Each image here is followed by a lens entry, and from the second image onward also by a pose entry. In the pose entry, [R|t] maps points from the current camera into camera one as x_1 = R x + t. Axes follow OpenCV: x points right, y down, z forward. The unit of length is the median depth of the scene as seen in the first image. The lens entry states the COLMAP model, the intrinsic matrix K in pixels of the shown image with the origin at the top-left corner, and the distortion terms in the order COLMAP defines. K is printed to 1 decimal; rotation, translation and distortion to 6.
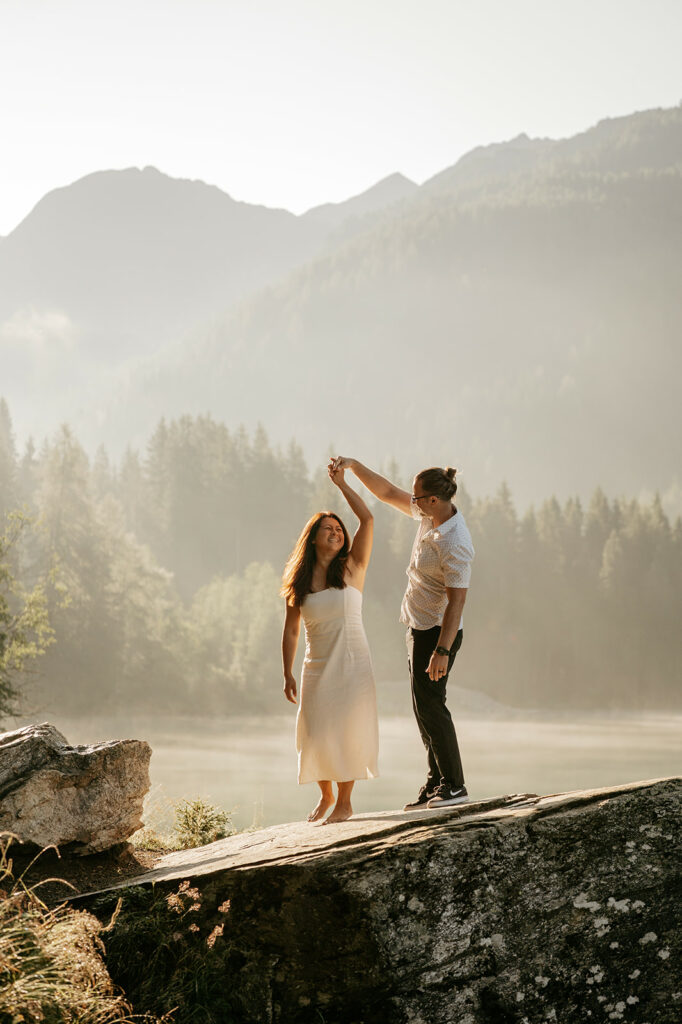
lens RADIAL K [[2038.9, 0, 324.1], [0, 2038.9, 510.7], [0, 0, 1]] dist [-0.188613, 0.183860]
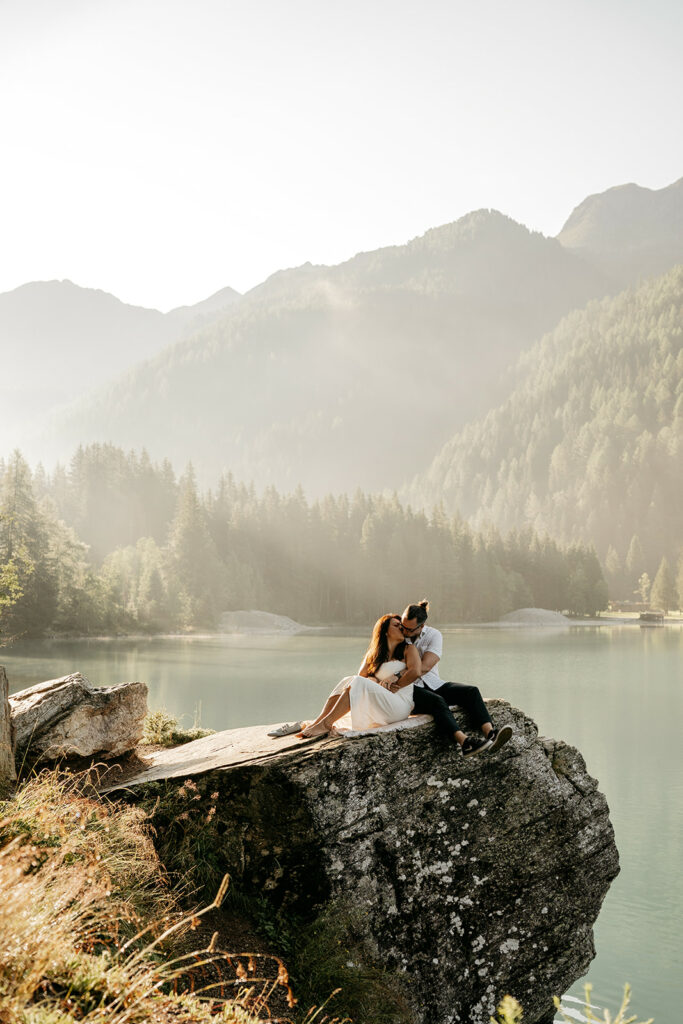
lens RADIAL K [[1284.9, 0, 346.4], [0, 1284.9, 515.7], [0, 0, 1]] dist [0.011051, 0.557084]
pose [[0.992026, -0.010690, 0.125578, -0.066558], [0.009316, 0.999890, 0.011523, -0.031299], [-0.125688, -0.010261, 0.992017, -0.012318]]
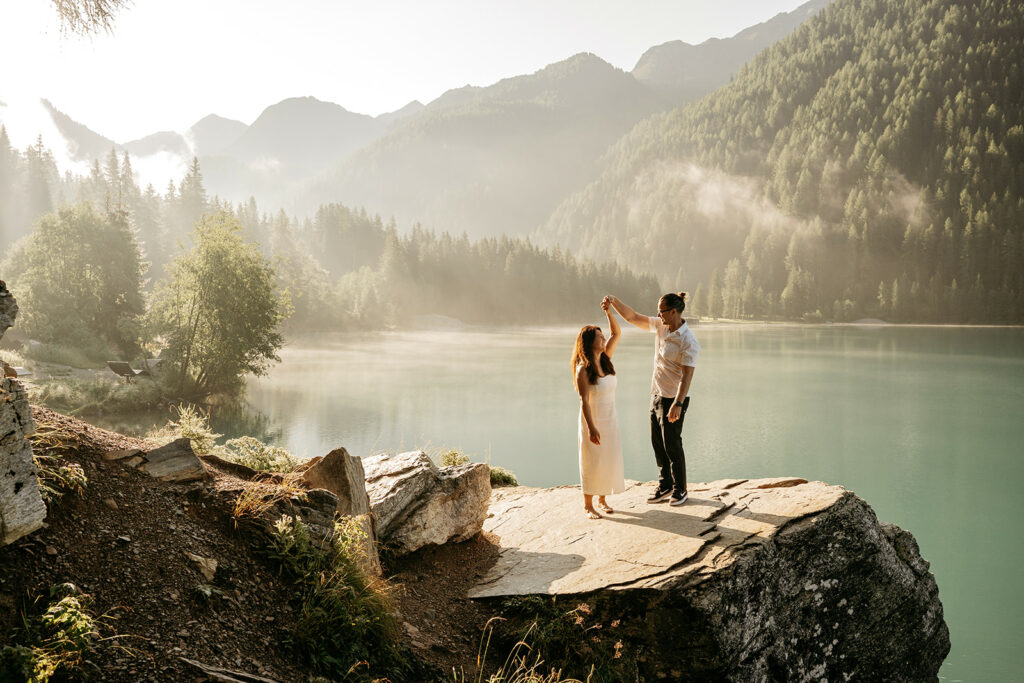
lens RADIAL K [[838.1, 0, 509.4], [0, 838.1, 339.4], [0, 0, 1]] dist [-0.202396, 0.178807]
pose [[0.989228, -0.014547, 0.145660, -0.195639], [-0.002524, 0.993207, 0.116331, -0.074247], [-0.146363, -0.115445, 0.982472, 0.418602]]
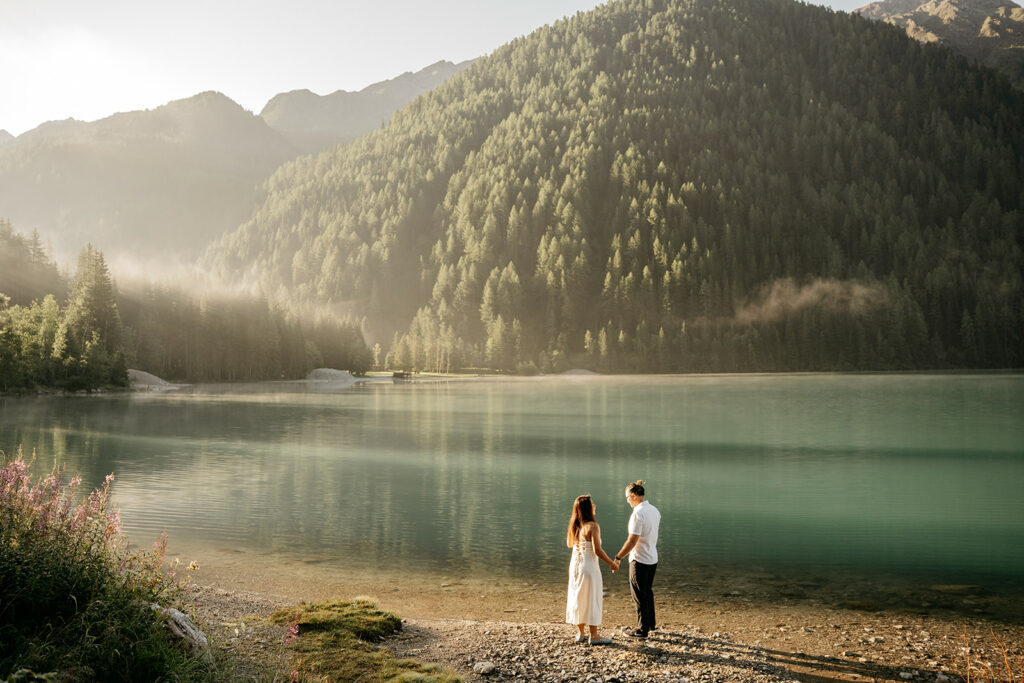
lens RADIAL K [[855.2, 0, 501.2], [0, 855.2, 338.1], [0, 0, 1]] dist [-0.204372, 0.216308]
pose [[0.832649, -0.001148, 0.553800, -2.347138], [-0.026457, 0.998774, 0.041849, 0.587784], [-0.553169, -0.049497, 0.831597, 7.223809]]
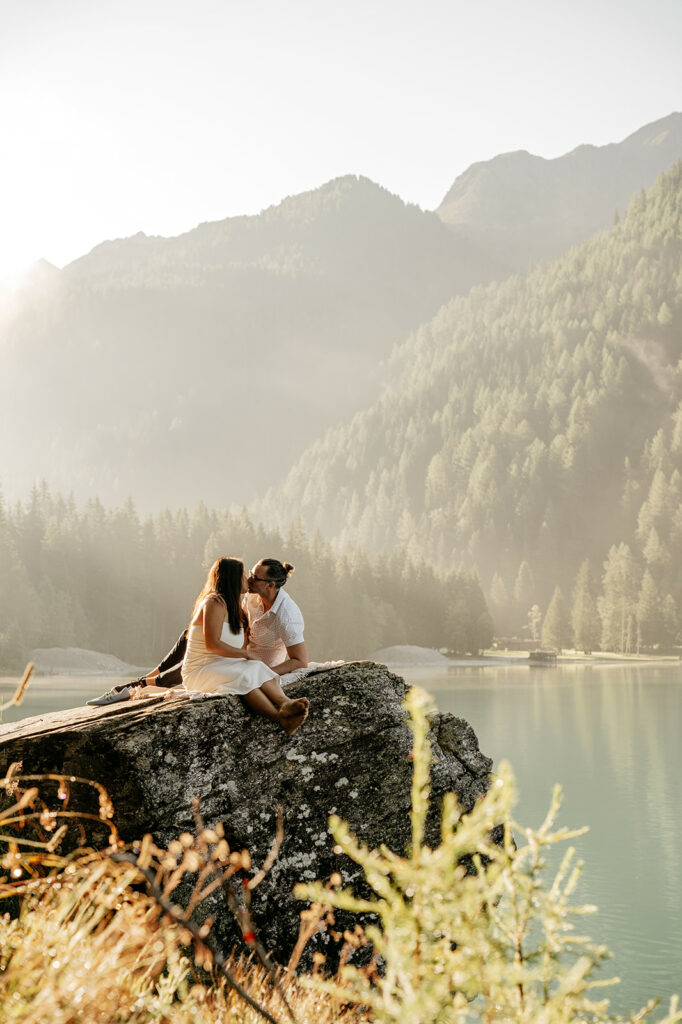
lens RADIAL K [[1523.7, 0, 329.2], [0, 1523.7, 518.2], [0, 0, 1]] dist [0.185233, 0.091894]
pose [[0.975979, -0.000879, 0.217864, -0.064591], [0.001044, 0.999999, -0.000646, 0.039644], [-0.217863, 0.000858, 0.975979, 0.022634]]
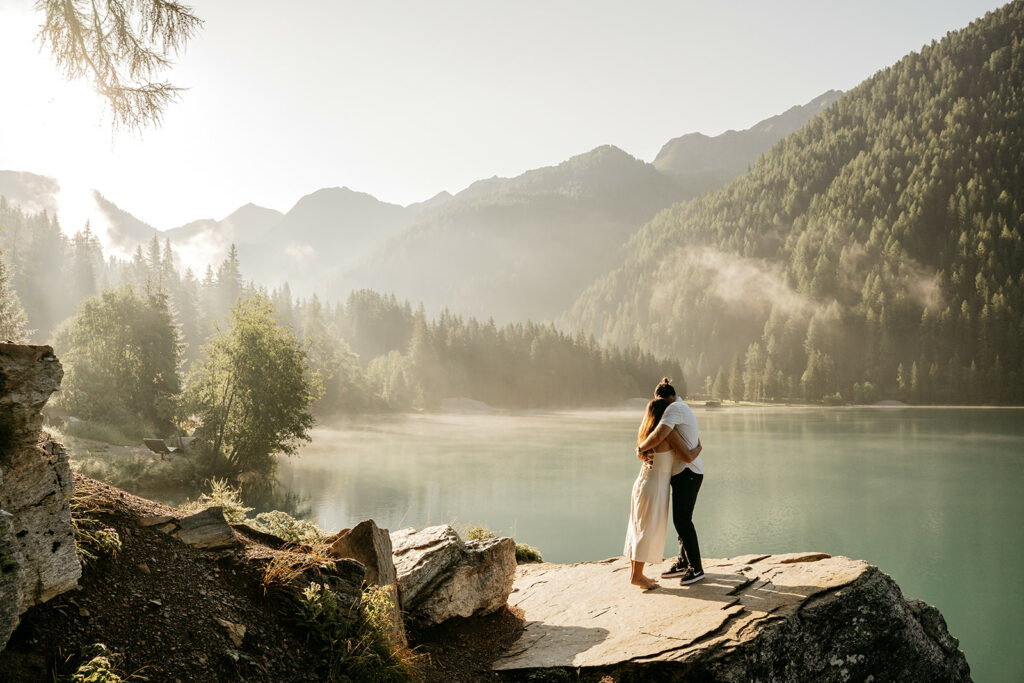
lens RADIAL K [[818.3, 0, 510.9], [0, 818.3, 347.6], [0, 0, 1]] dist [-0.200752, 0.176339]
pose [[0.993074, 0.000013, 0.117493, -0.196196], [-0.003002, 0.999676, 0.025270, -0.068264], [-0.117455, -0.025448, 0.992752, 0.415621]]
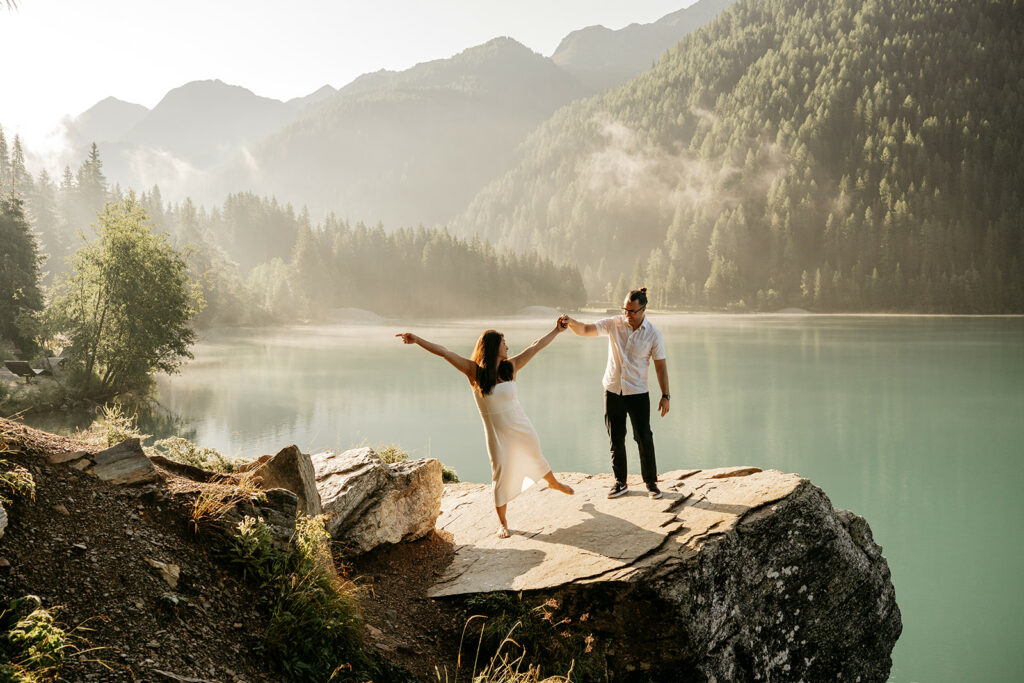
lens RADIAL K [[863.6, 0, 509.6], [0, 863.6, 340.3], [0, 0, 1]] dist [-0.201151, 0.177089]
pose [[0.970612, -0.026921, 0.239141, -0.225617], [-0.003331, 0.992125, 0.125206, -0.072799], [-0.240628, -0.122323, 0.962879, 0.421537]]
